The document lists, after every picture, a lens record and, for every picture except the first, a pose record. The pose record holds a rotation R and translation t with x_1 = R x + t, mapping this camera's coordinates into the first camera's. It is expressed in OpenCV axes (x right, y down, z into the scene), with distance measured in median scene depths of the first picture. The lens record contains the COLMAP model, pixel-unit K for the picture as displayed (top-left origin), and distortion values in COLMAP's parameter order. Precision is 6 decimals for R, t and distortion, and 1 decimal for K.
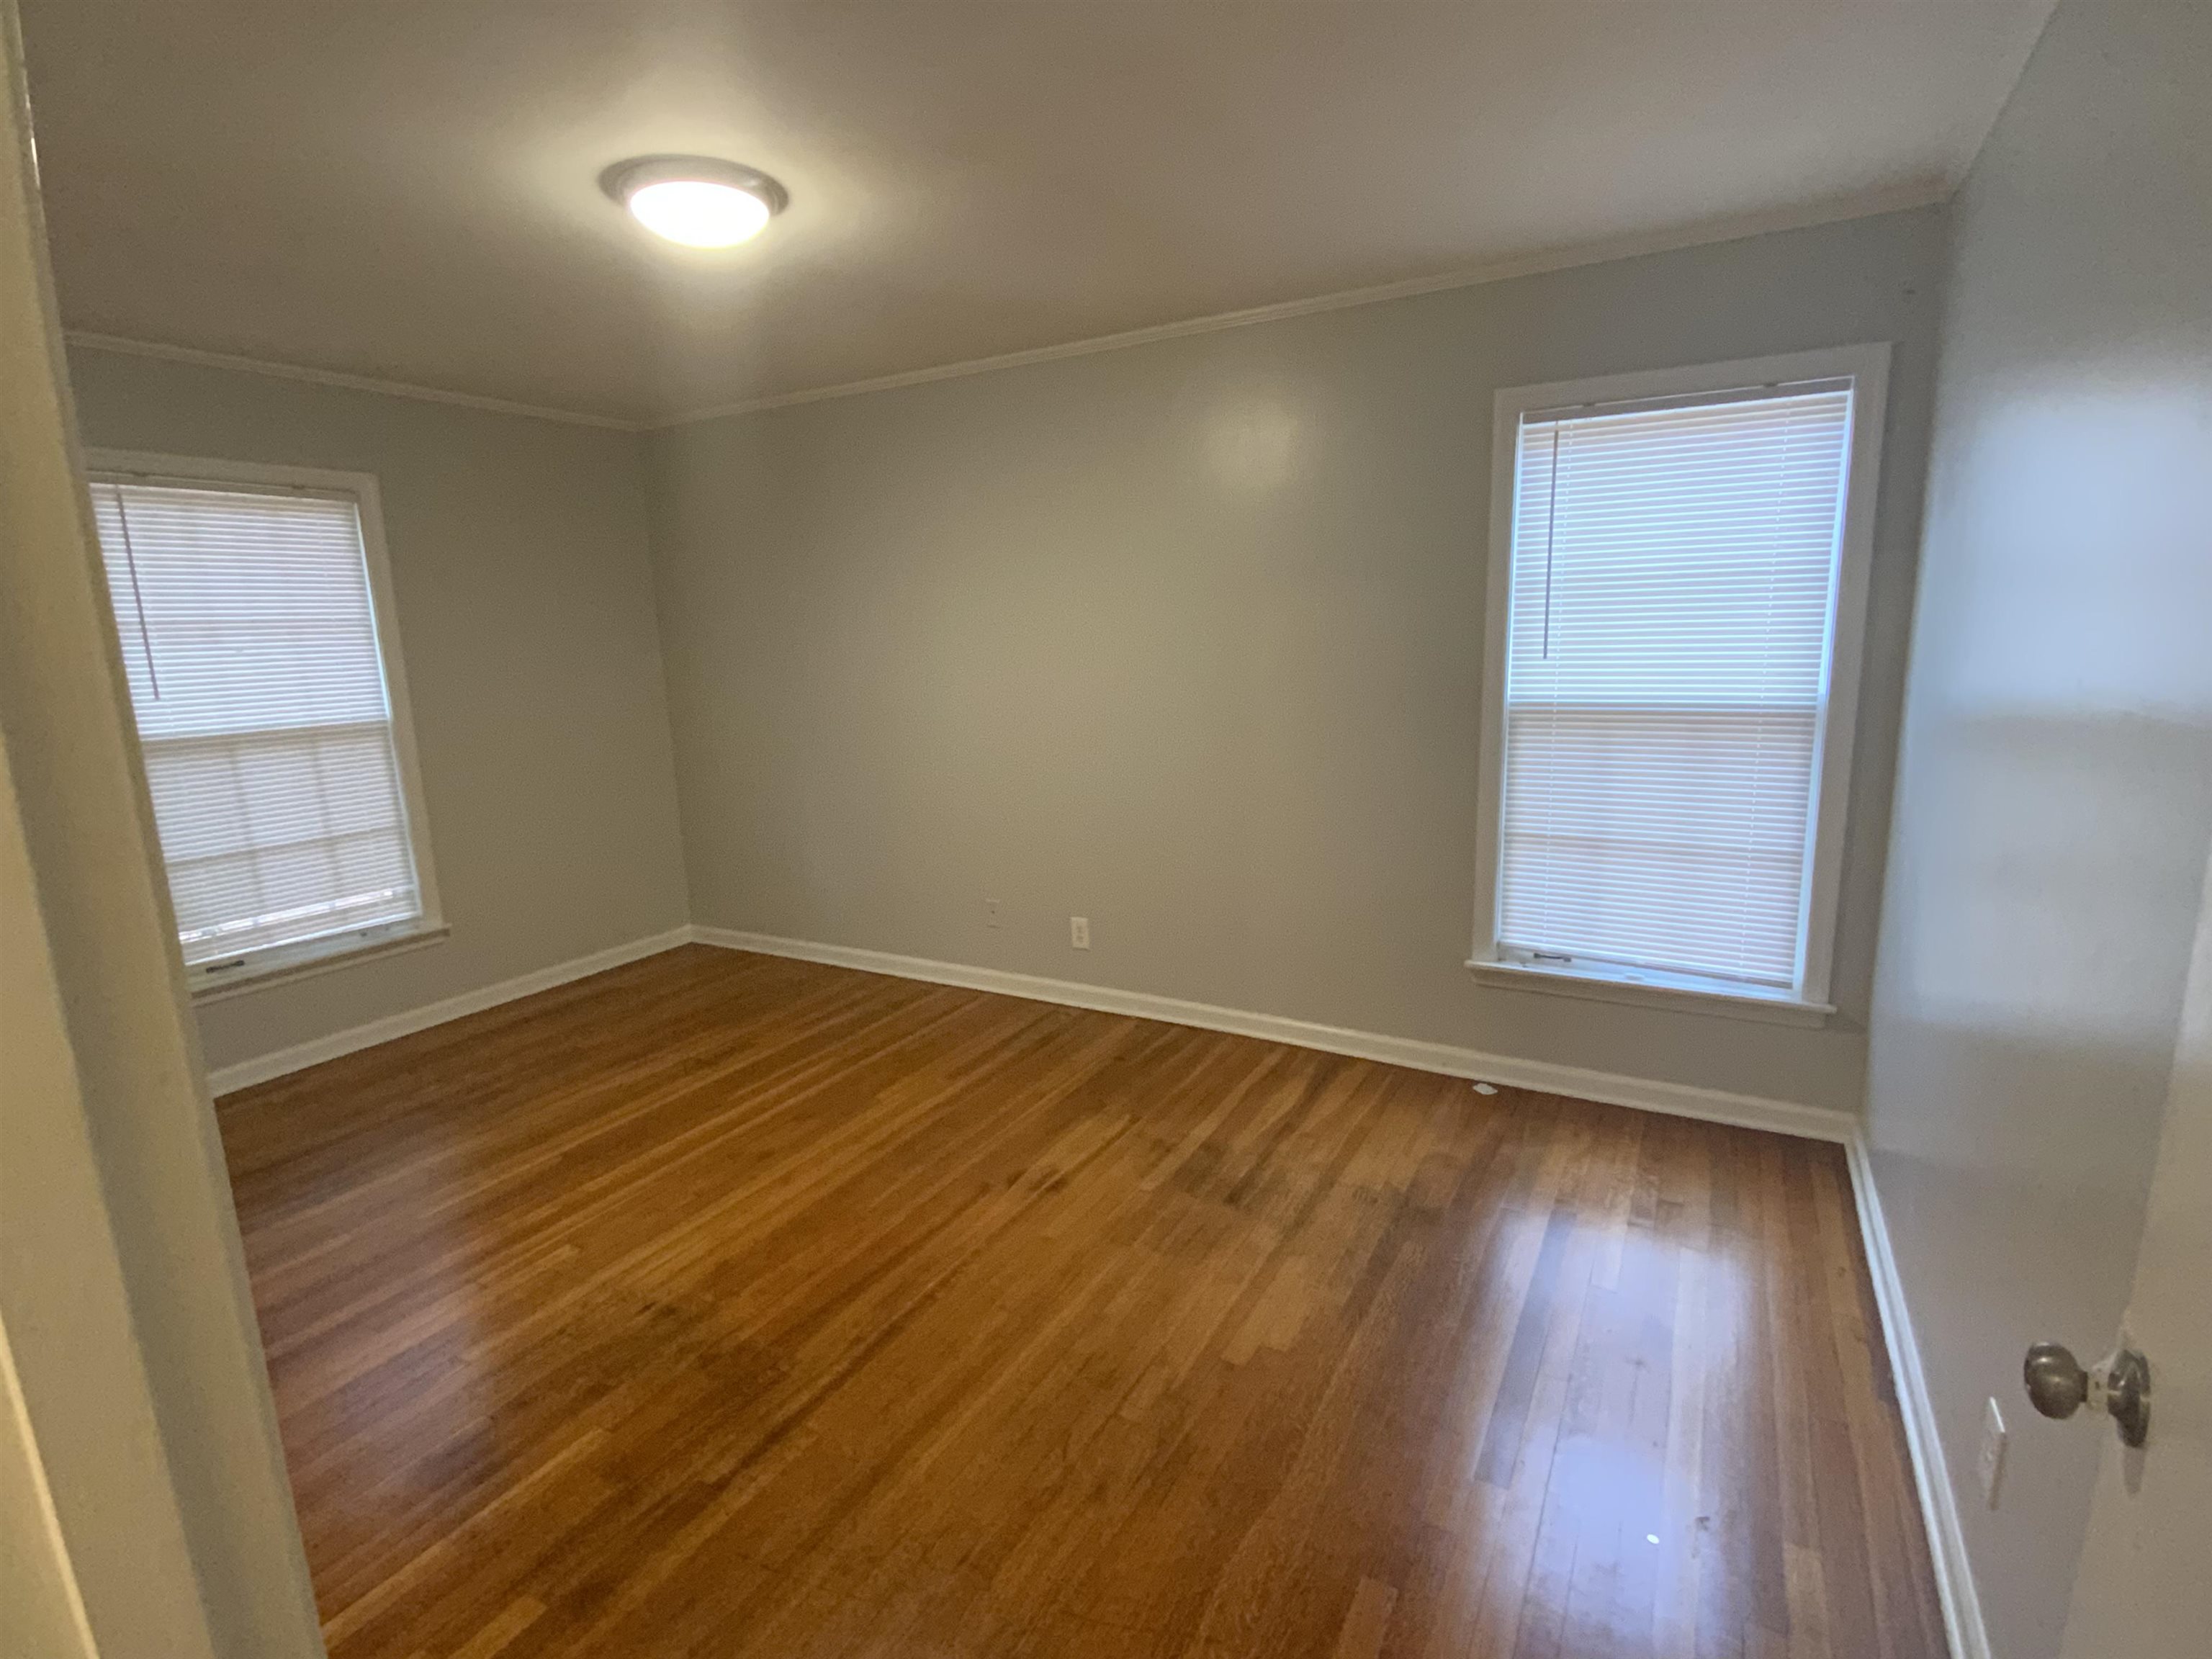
lens RADIAL K [[1080.8, 0, 1106.0], [0, 1080.8, 829.5], [0, 0, 1]] dist [-0.017536, -0.000023]
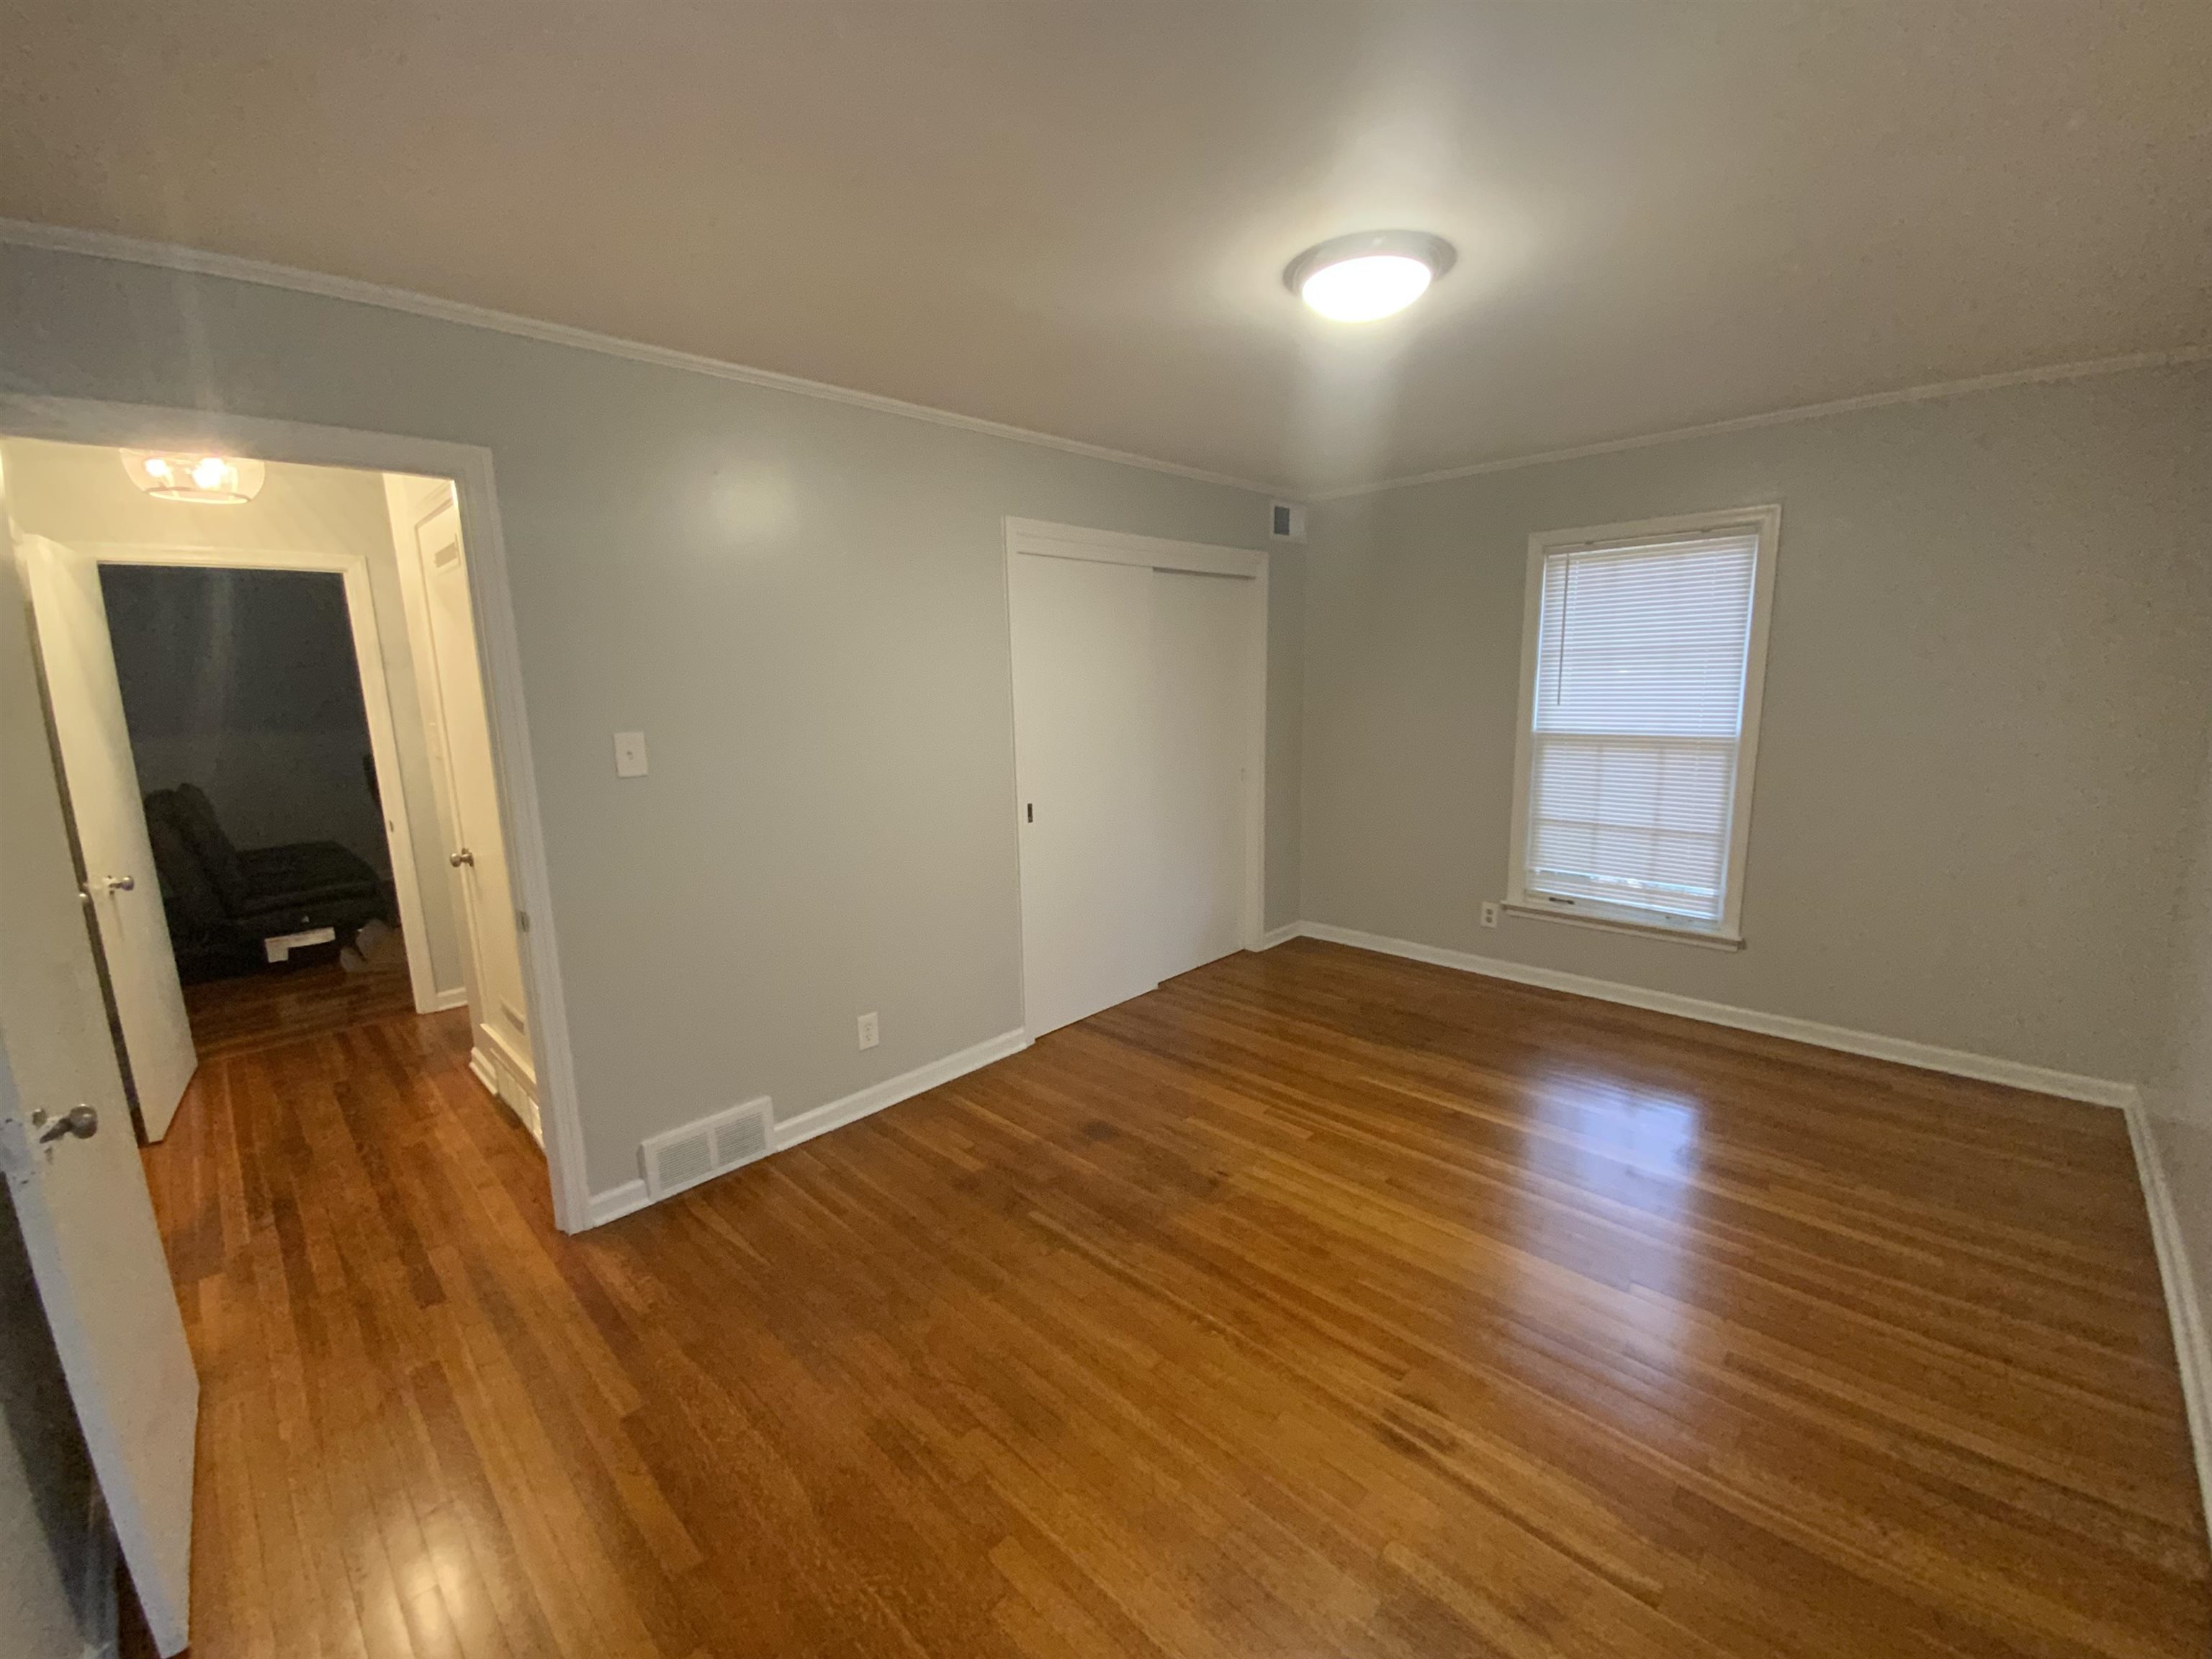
lens RADIAL K [[898.6, 0, 1106.0], [0, 898.6, 829.5], [0, 0, 1]] dist [-0.000396, -0.000081]
pose [[-0.266262, 0.200190, -0.942883, 0.671132], [-0.146992, 0.958321, 0.244977, -0.259923], [0.952627, 0.203824, -0.225738, 1.135408]]
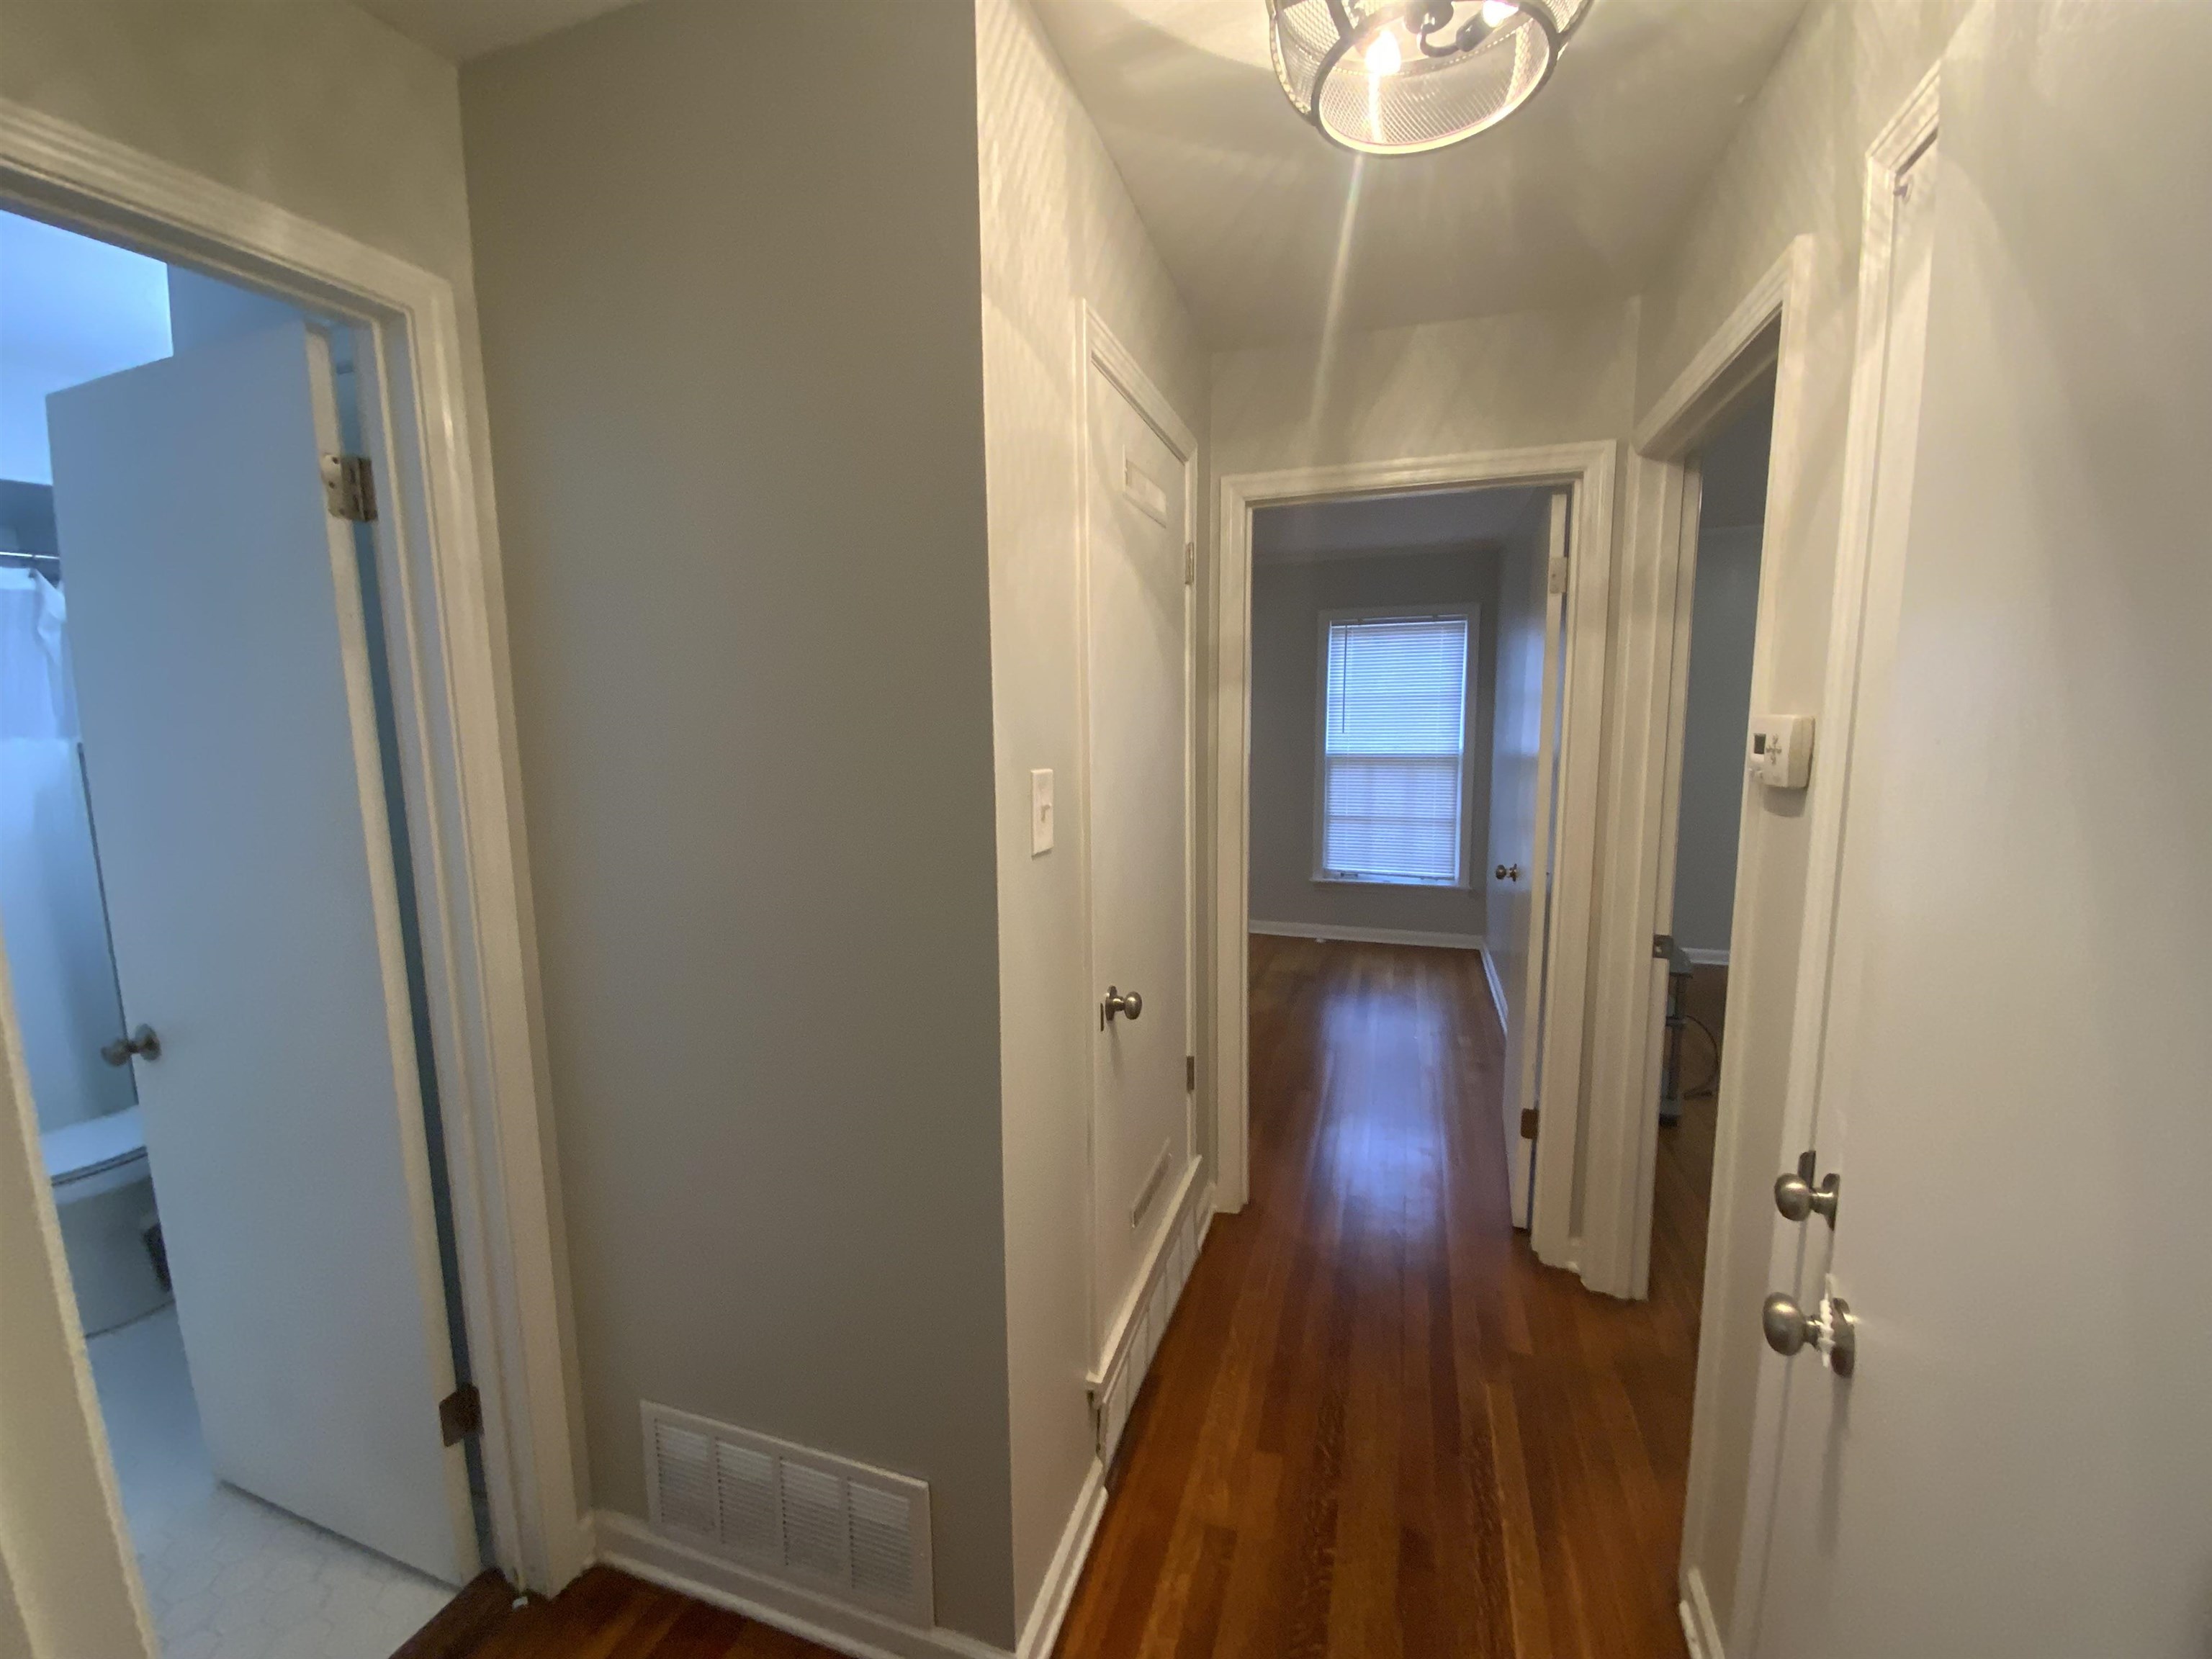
lens RADIAL K [[898.6, 0, 1106.0], [0, 898.6, 829.5], [0, 0, 1]] dist [-0.000396, -0.000081]
pose [[0.981145, -0.009714, 0.193031, -0.377484], [0.022061, 0.997837, -0.061920, 0.125945], [-0.192012, 0.065011, 0.979237, -0.611476]]
